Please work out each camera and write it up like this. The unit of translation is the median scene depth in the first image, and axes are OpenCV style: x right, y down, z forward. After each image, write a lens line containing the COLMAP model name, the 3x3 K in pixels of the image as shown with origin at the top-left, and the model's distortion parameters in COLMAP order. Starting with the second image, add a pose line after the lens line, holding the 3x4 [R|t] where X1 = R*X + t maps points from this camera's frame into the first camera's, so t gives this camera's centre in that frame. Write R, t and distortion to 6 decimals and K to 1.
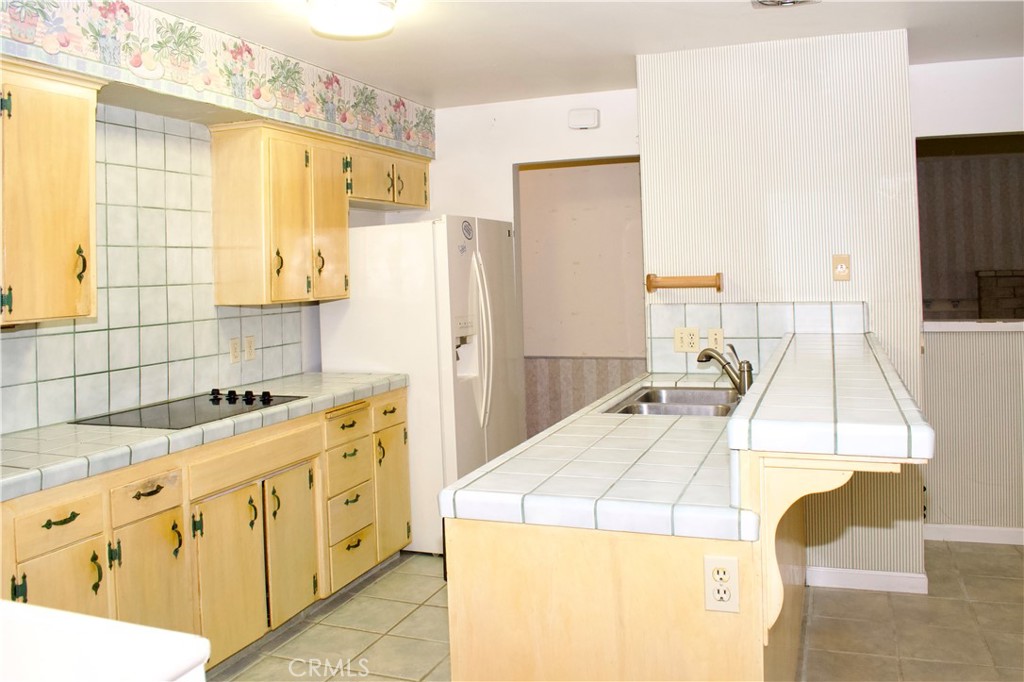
lens RADIAL K [[831.6, 0, 512.8], [0, 831.6, 275.8], [0, 0, 1]] dist [-0.007835, -0.005779]
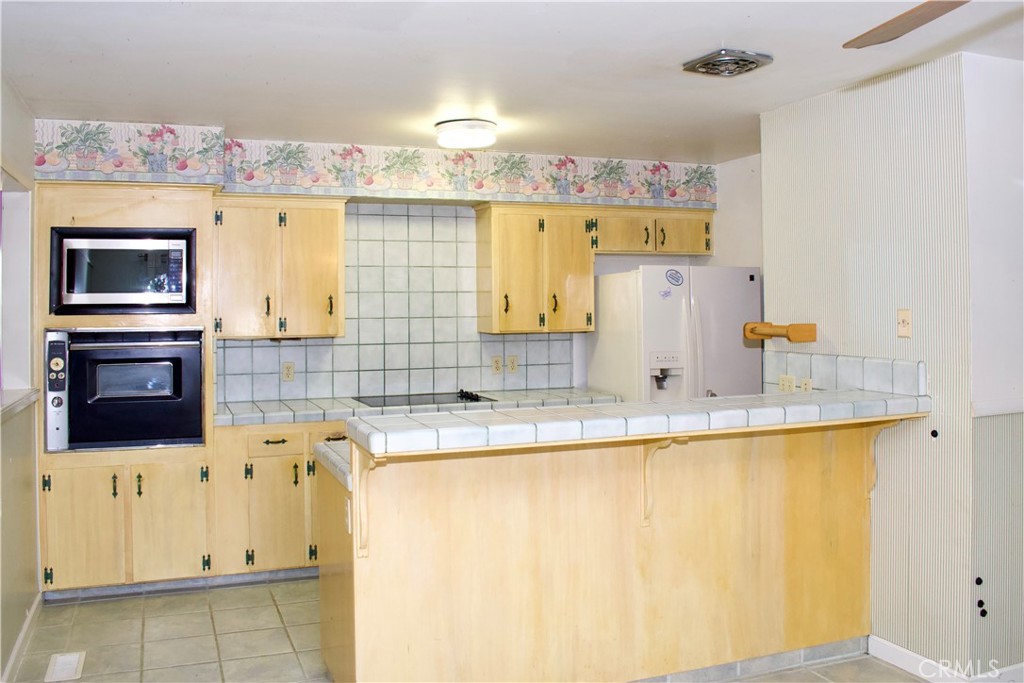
lens RADIAL K [[836.2, 0, 512.0], [0, 836.2, 341.5], [0, 0, 1]] dist [0.000592, -0.000615]
pose [[0.694655, 0.059998, -0.716836, 0.763920], [-0.020997, 0.997782, 0.063165, -0.043382], [0.719036, -0.028826, 0.694374, 0.039593]]
